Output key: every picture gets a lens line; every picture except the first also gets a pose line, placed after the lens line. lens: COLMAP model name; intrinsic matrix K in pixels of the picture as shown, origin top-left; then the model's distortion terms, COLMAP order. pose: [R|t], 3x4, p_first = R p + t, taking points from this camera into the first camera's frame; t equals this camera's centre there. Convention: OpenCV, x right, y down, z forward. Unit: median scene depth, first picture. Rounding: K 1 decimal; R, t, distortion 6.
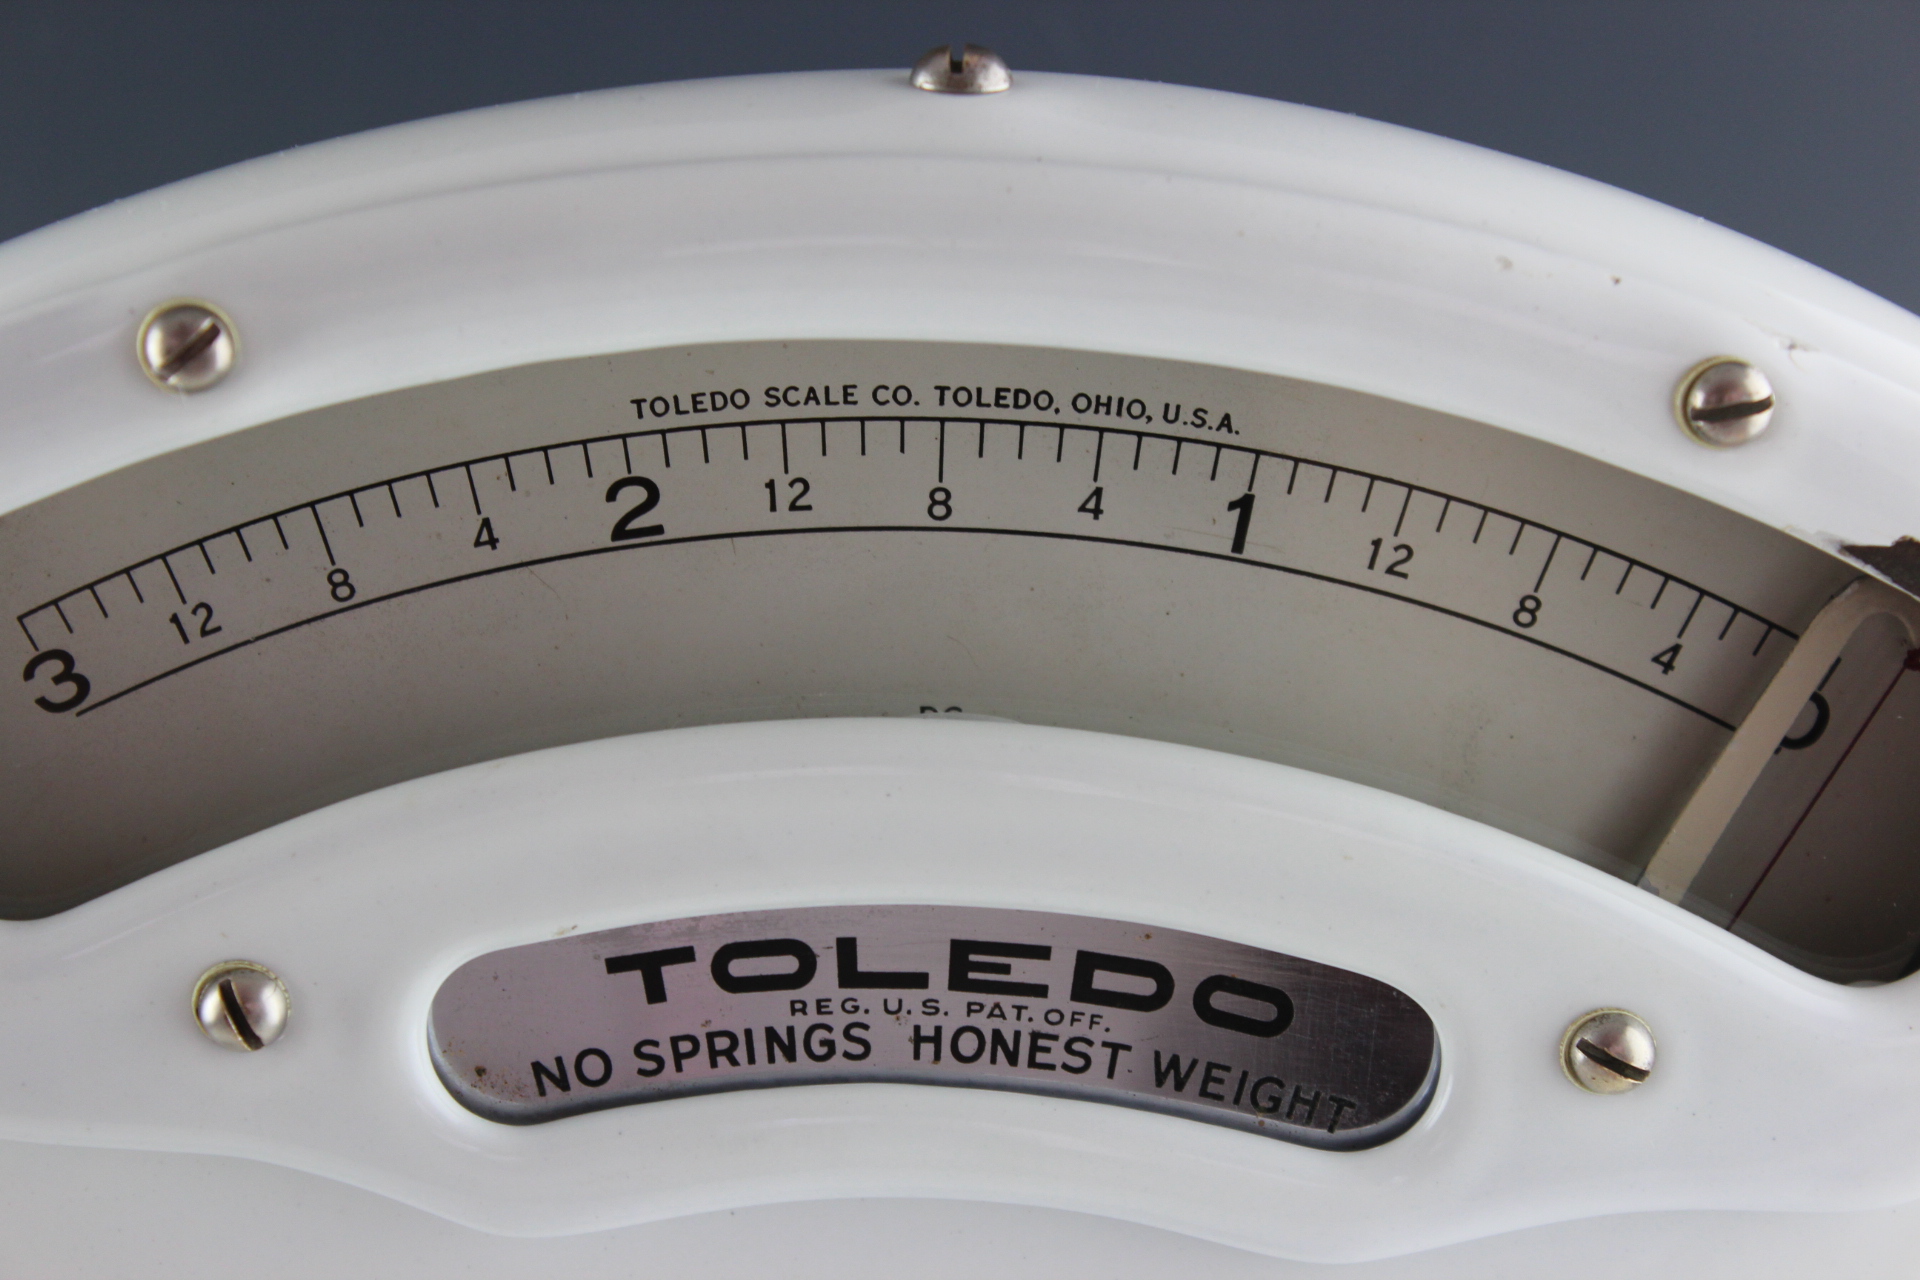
lens RADIAL K [[4848.4, 0, 969.7], [0, 4848.4, 641.4], [0, 0, 1]] dist [0.088576, 0.000000]
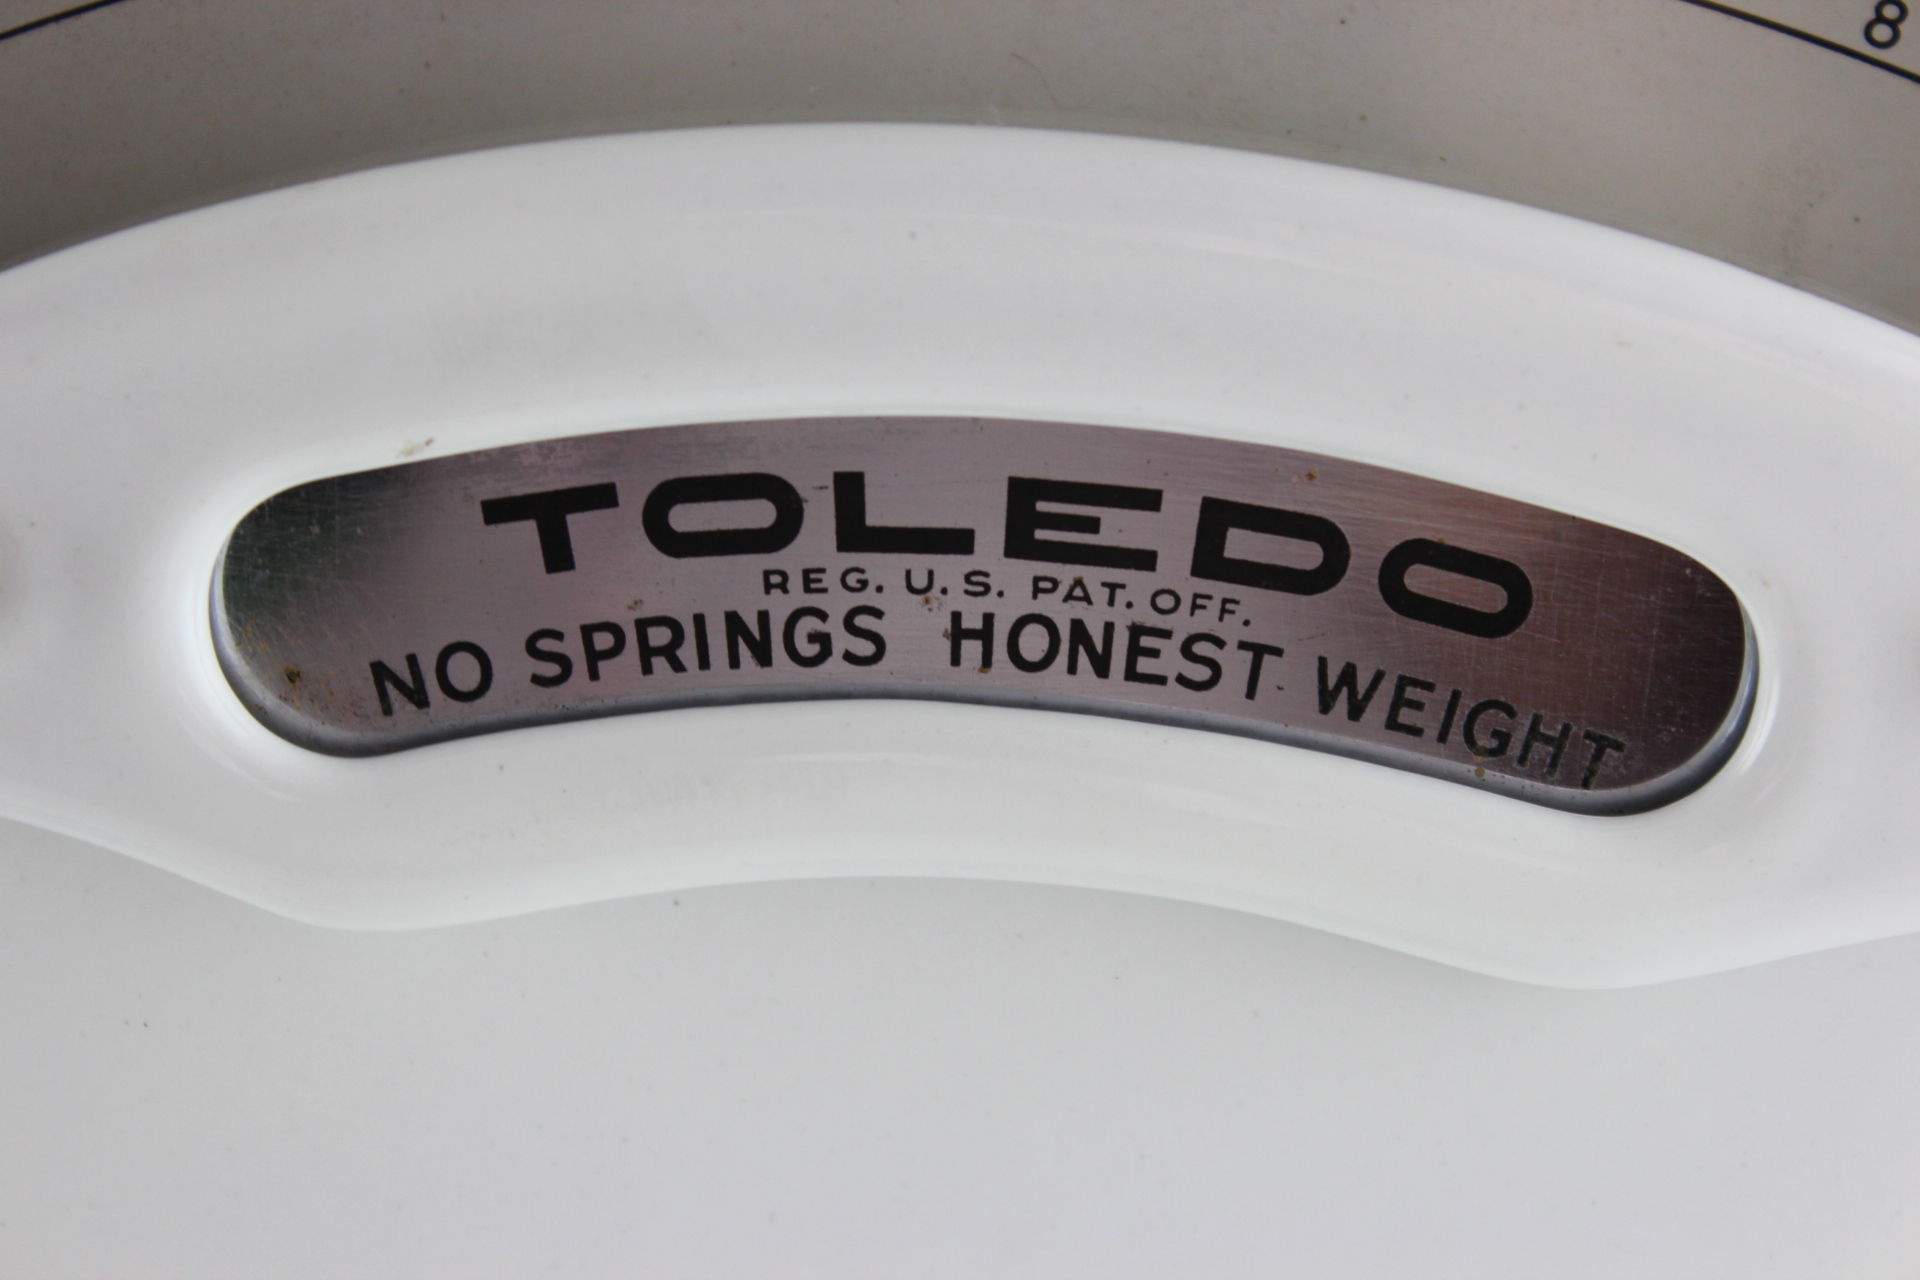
lens RADIAL K [[4848.4, 0, 952.7], [0, 4848.4, 642.0], [0, 0, 1]] dist [0.088576, 0.000000]
pose [[0.999578, 0.010526, -0.027076, 0.006430], [-0.010508, 0.999944, 0.000827, 0.082444], [0.027083, -0.000542, 0.999633, 0.343962]]
